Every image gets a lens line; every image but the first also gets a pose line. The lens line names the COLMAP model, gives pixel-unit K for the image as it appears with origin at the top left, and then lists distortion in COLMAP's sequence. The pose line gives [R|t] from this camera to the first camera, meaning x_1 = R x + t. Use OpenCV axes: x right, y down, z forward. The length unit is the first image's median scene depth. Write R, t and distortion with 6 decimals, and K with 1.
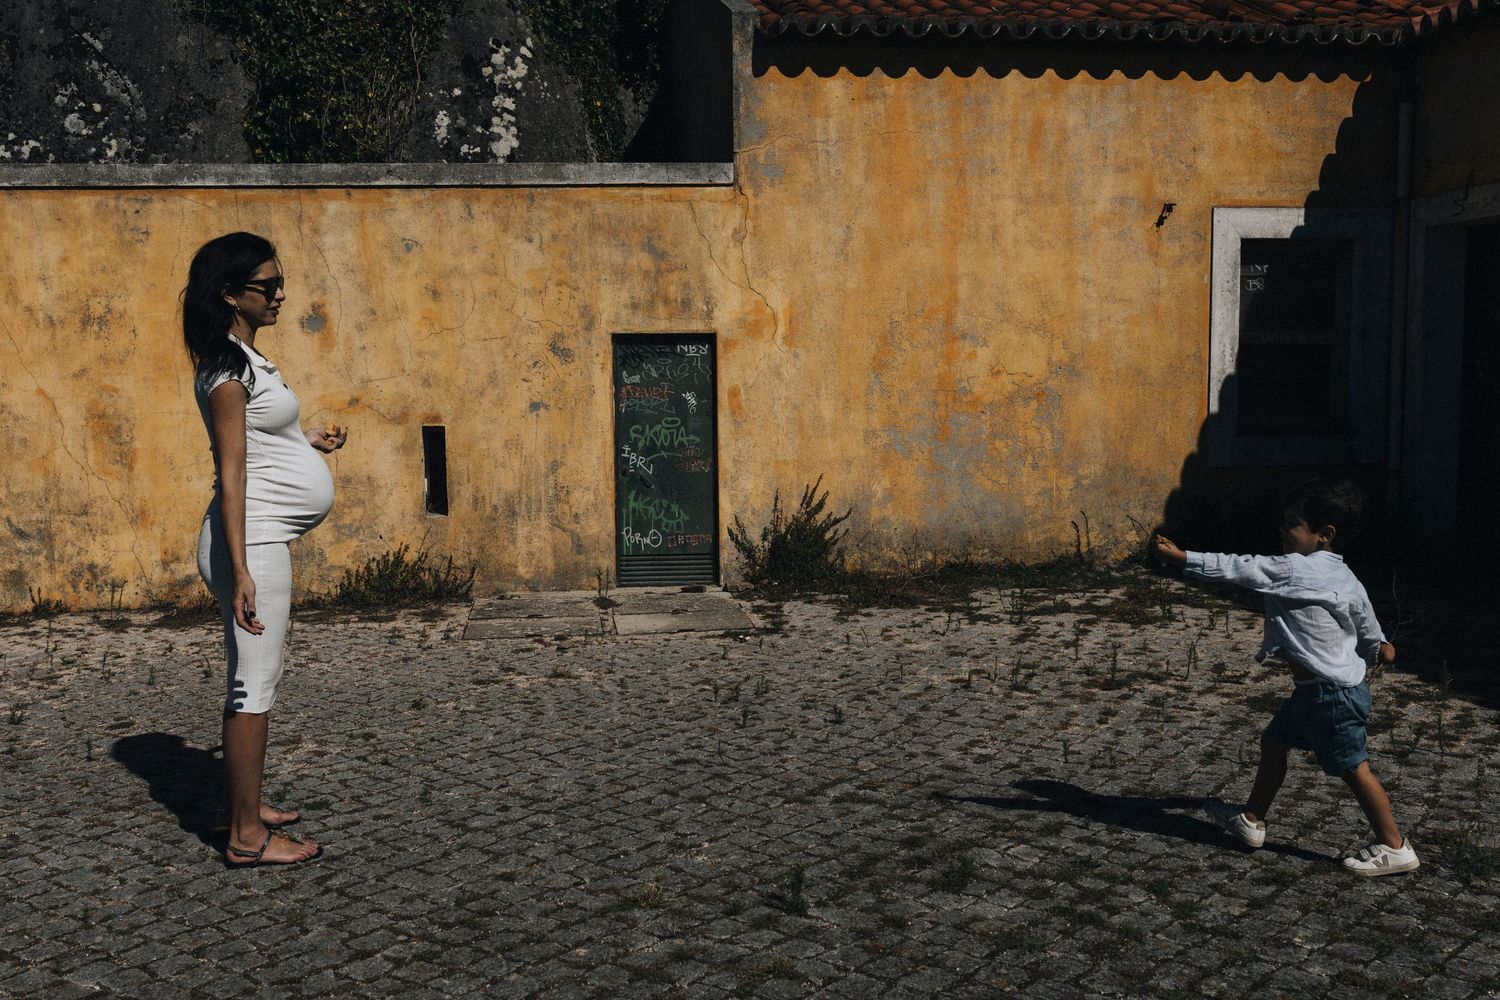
lens RADIAL K [[1994.5, 0, 750.6], [0, 1994.5, 594.7], [0, 0, 1]] dist [0.004225, -0.000718]
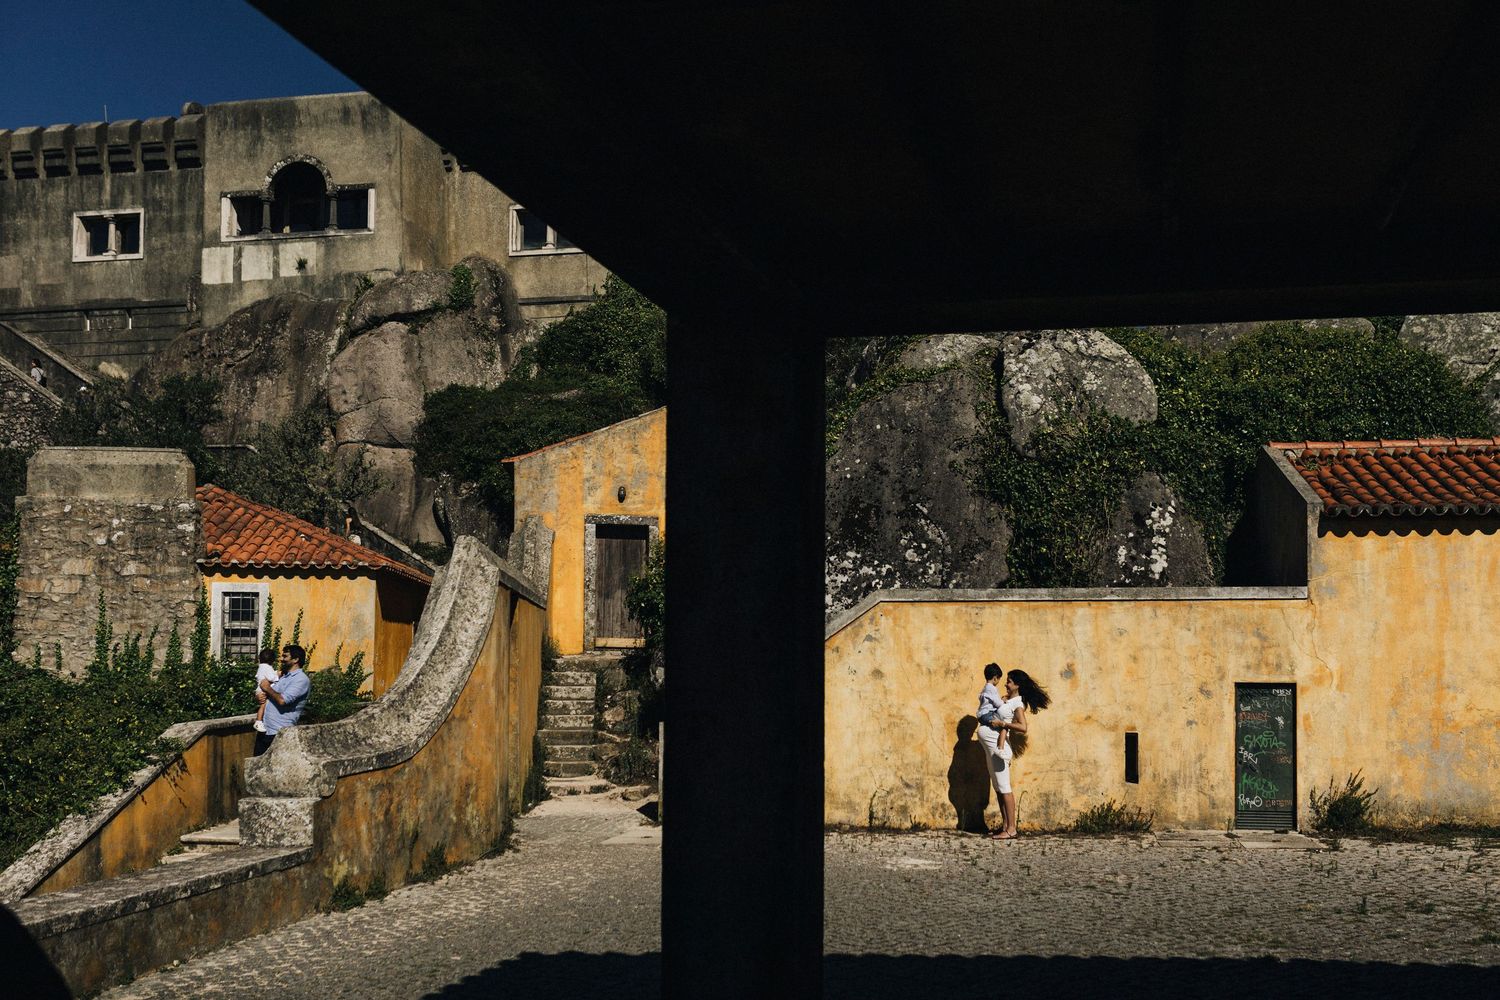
lens RADIAL K [[1994.5, 0, 750.6], [0, 1994.5, 594.7], [0, 0, 1]] dist [0.004225, -0.000718]
pose [[0.969032, 0.007211, -0.246830, -0.049329], [-0.045650, 0.987575, -0.150369, 0.074876], [0.242679, 0.156980, 0.957321, -0.782272]]
